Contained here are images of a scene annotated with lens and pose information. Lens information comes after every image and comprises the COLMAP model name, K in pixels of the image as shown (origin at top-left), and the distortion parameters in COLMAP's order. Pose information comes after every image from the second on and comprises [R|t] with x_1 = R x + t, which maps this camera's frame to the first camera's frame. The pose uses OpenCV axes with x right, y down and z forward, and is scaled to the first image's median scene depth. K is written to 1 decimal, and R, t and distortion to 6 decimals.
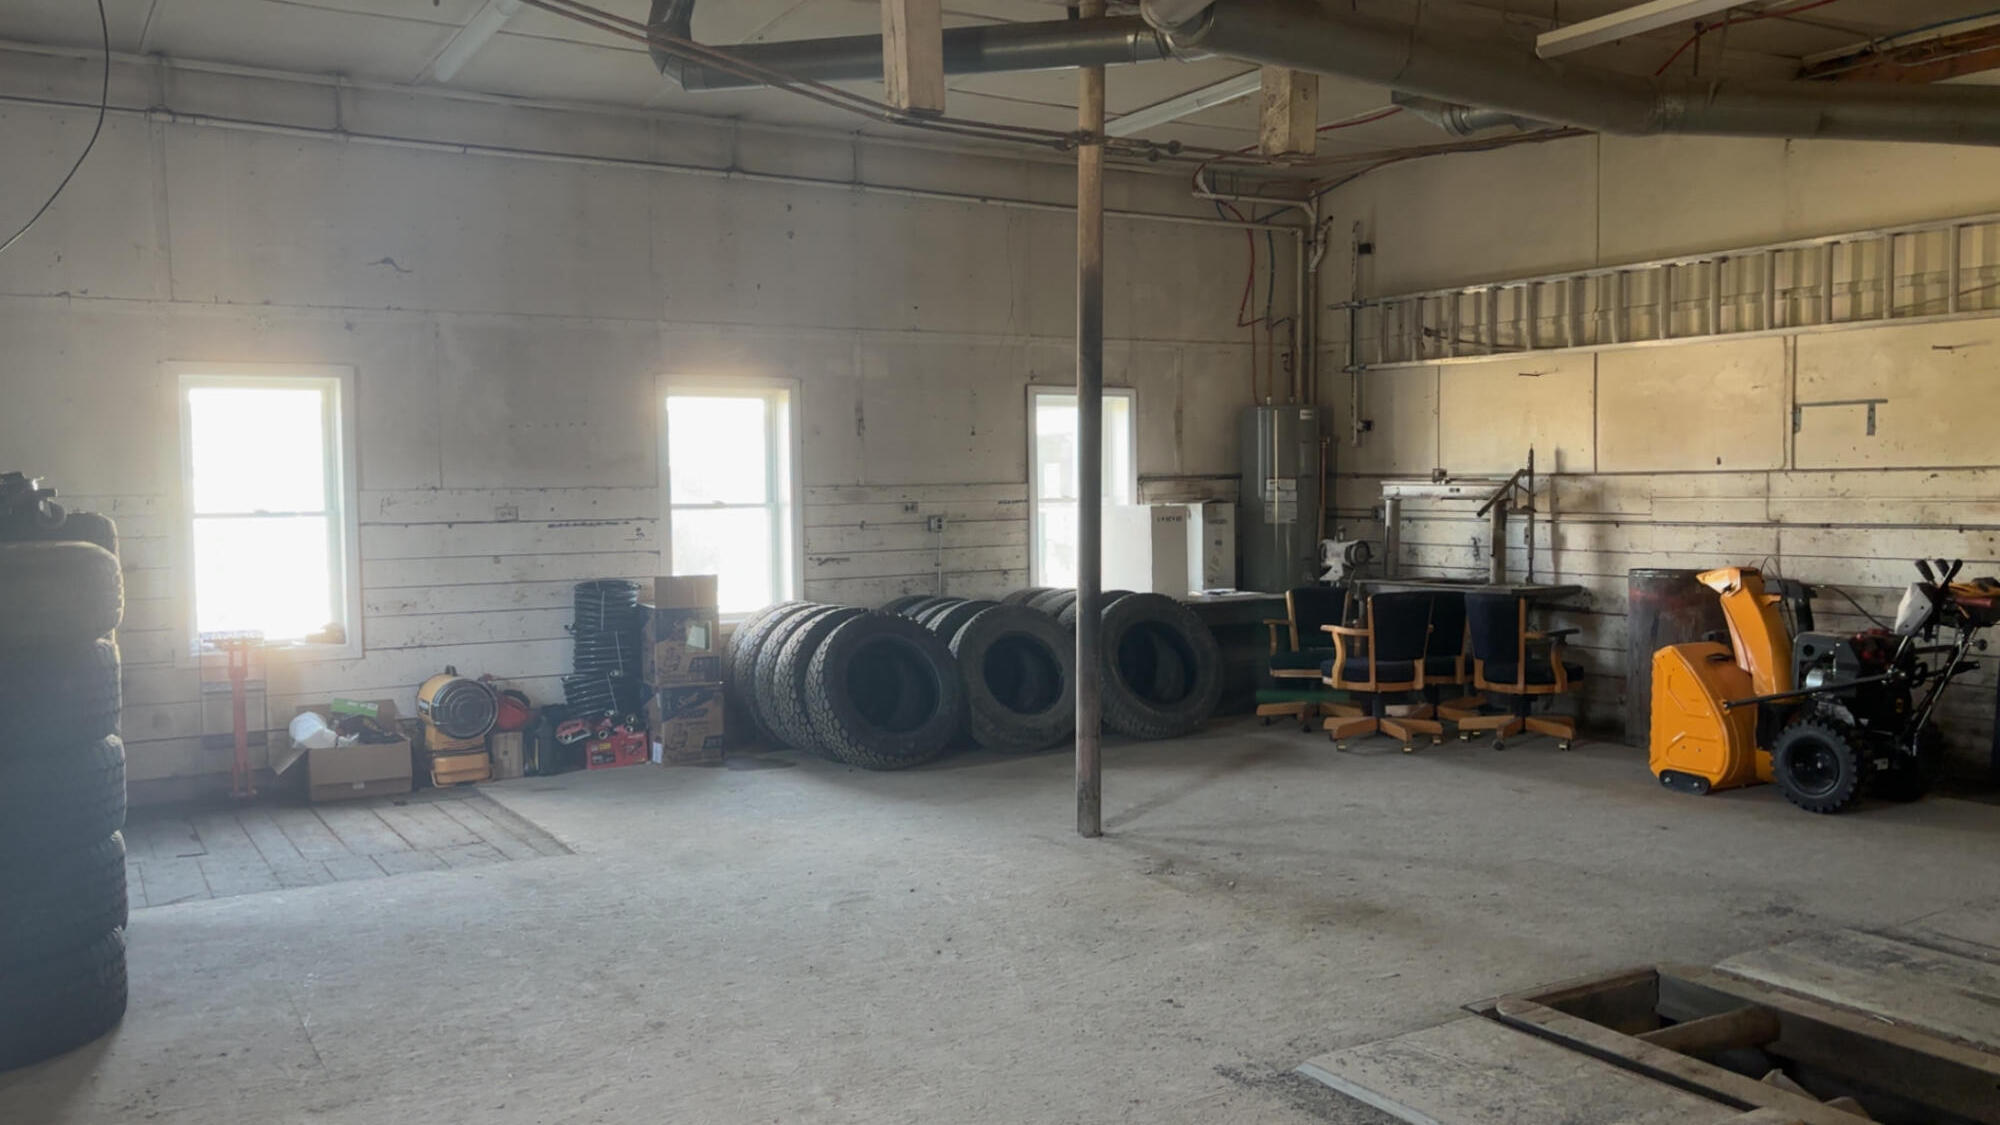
lens RADIAL K [[1553.6, 0, 1000.0], [0, 1553.6, 562.5], [0, 0, 1]] dist [0.003183, 0.001069]
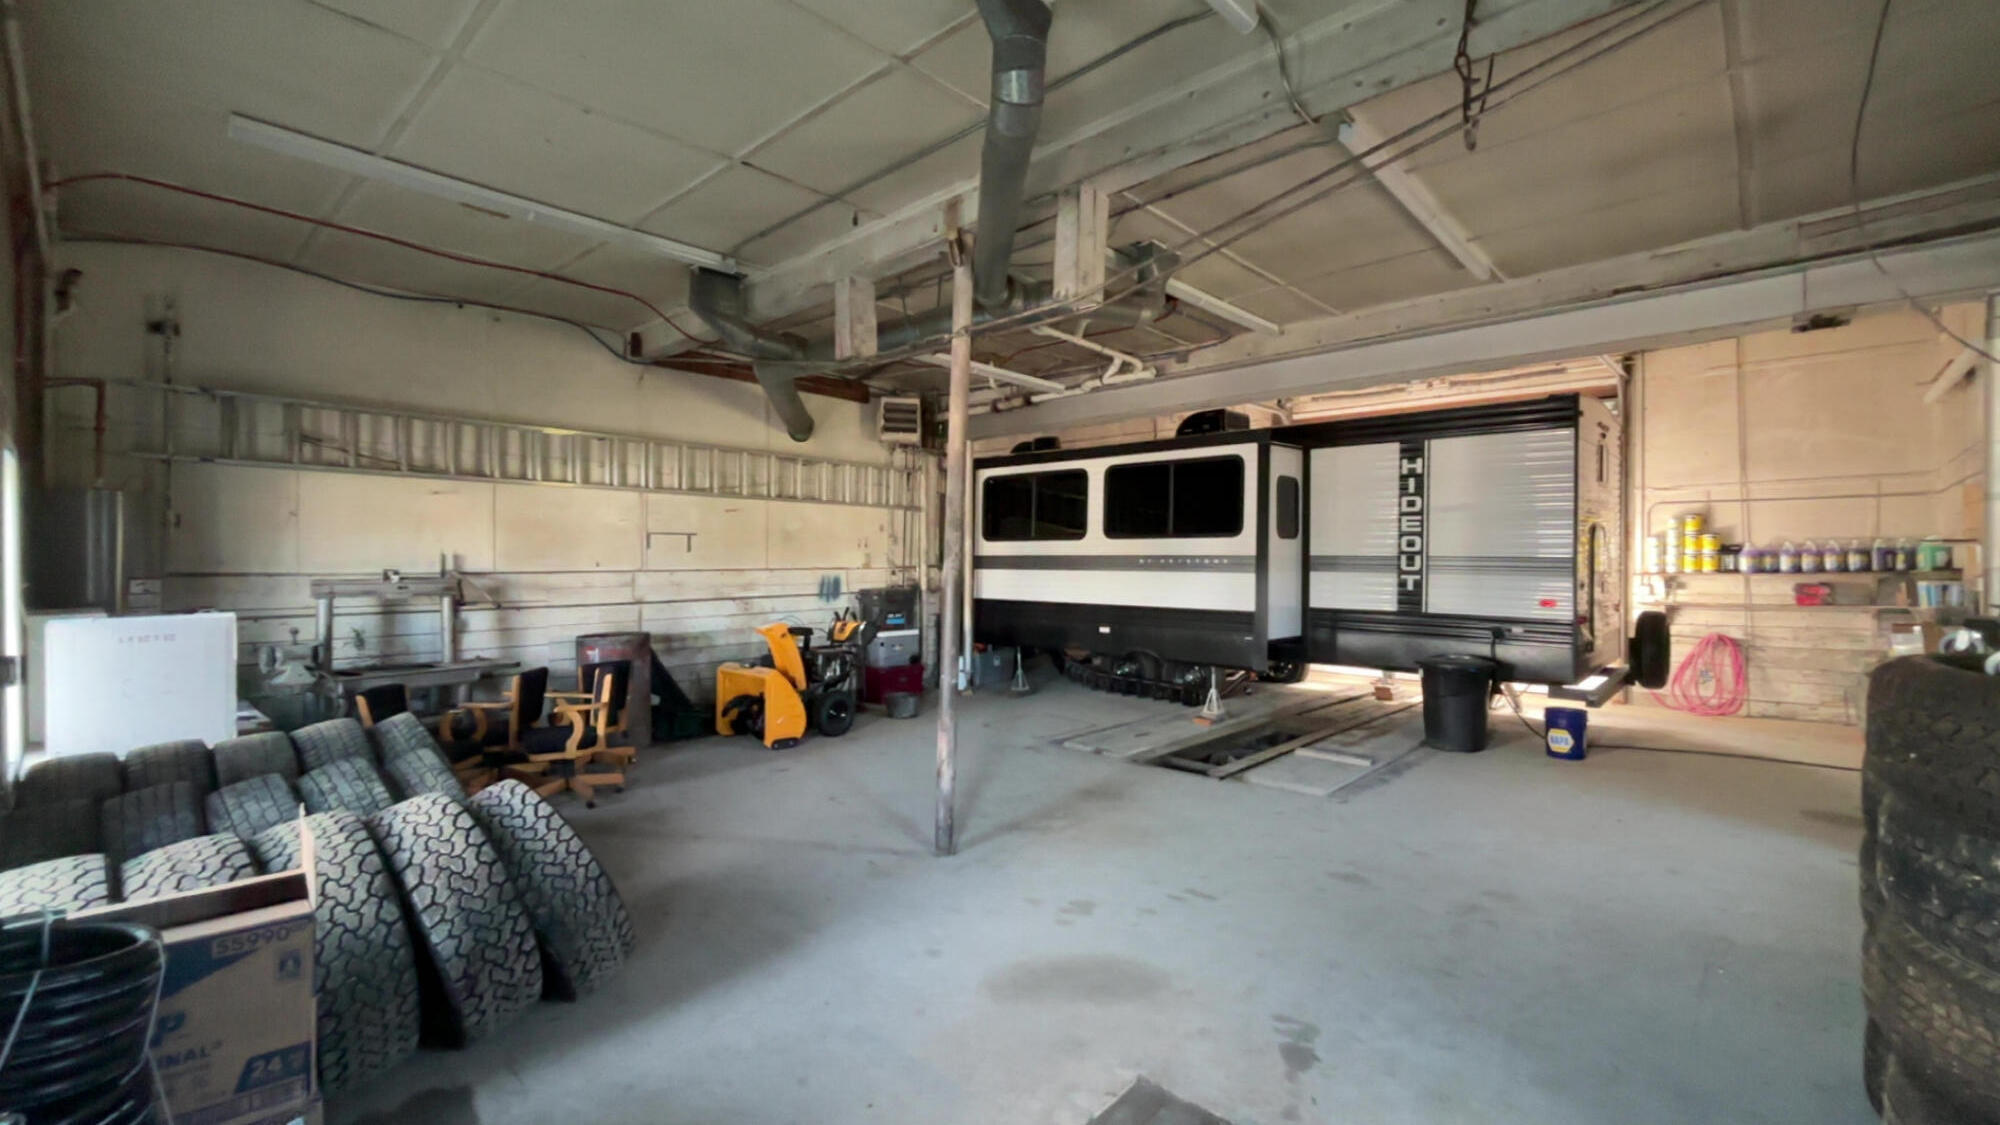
lens RADIAL K [[829.2, 0, 1000.0], [0, 829.2, 562.5], [0, 0, 1]] dist [0.000720, 0.000026]
pose [[-0.268865, 0.006505, 0.963156, -0.460656], [0.051654, 0.998636, 0.007674, -0.052795], [-0.961792, 0.051814, -0.268834, 0.830735]]
